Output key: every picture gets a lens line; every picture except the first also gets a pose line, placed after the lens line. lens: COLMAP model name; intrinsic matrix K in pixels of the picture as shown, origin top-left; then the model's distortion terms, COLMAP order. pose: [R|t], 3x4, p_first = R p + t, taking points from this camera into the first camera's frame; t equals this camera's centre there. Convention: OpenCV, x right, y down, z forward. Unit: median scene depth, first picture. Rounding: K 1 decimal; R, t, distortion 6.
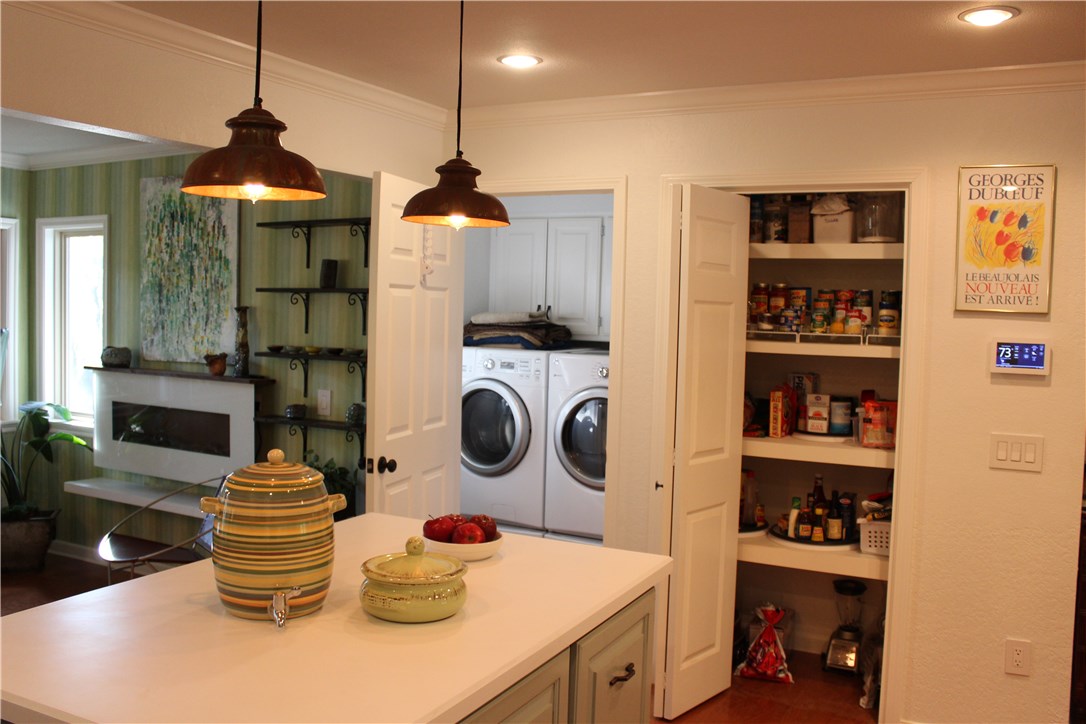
lens RADIAL K [[959.9, 0, 542.5], [0, 959.9, 364.3], [0, 0, 1]] dist [-0.157778, 0.145453]
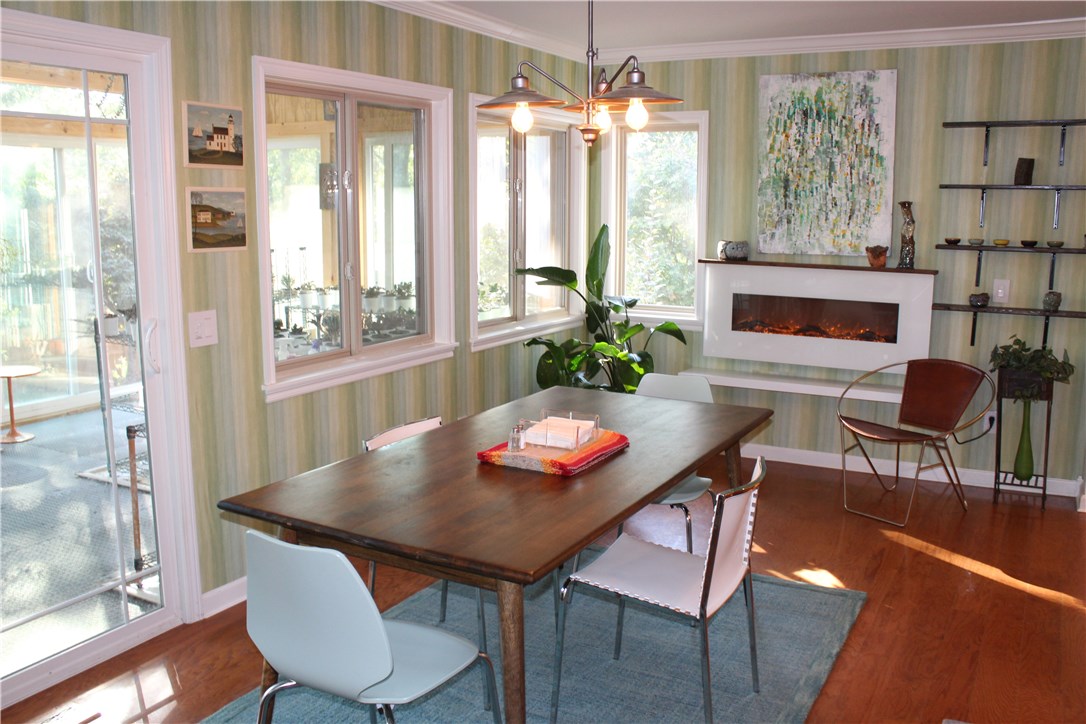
lens RADIAL K [[959.9, 0, 543.4], [0, 959.9, 362.6], [0, 0, 1]] dist [-0.157778, 0.145453]
pose [[0.999814, -0.019288, 0.000199, -0.697241], [0.019142, 0.993414, 0.112967, -0.008038], [-0.002377, -0.112942, 0.993599, -0.060178]]
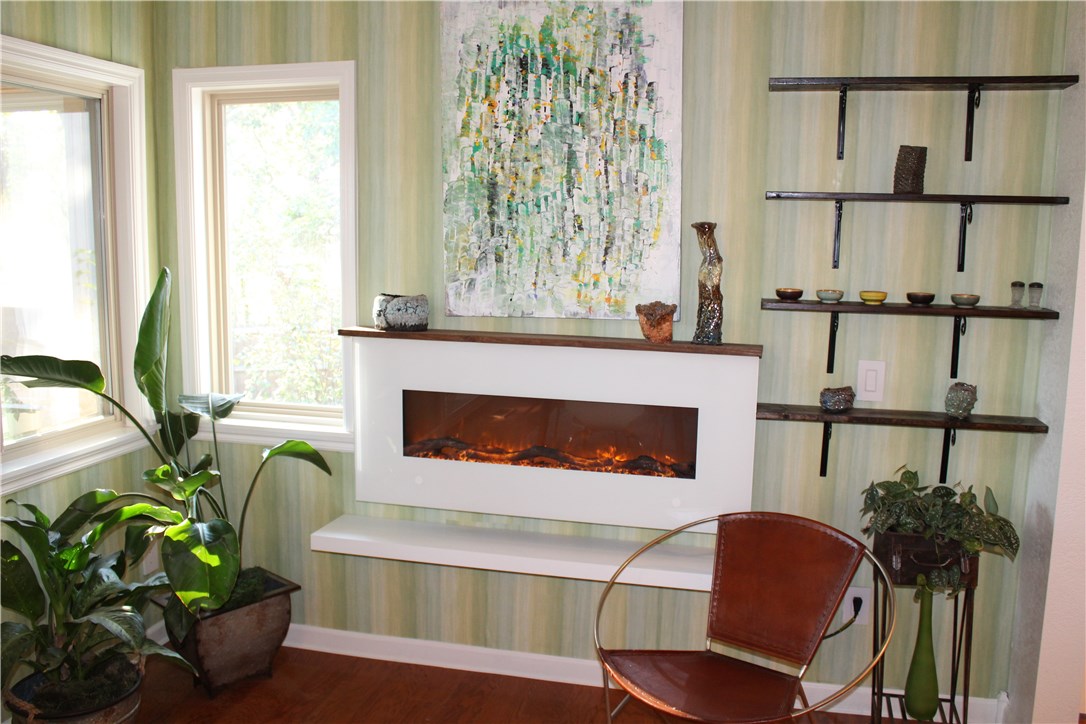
lens RADIAL K [[959.9, 0, 543.7], [0, 959.9, 365.4], [0, 0, 1]] dist [-0.157778, 0.145453]
pose [[0.967222, -0.047407, 0.249469, -0.541629], [0.023499, 0.994913, 0.097958, -0.031880], [-0.252844, -0.088885, 0.963416, 0.431207]]
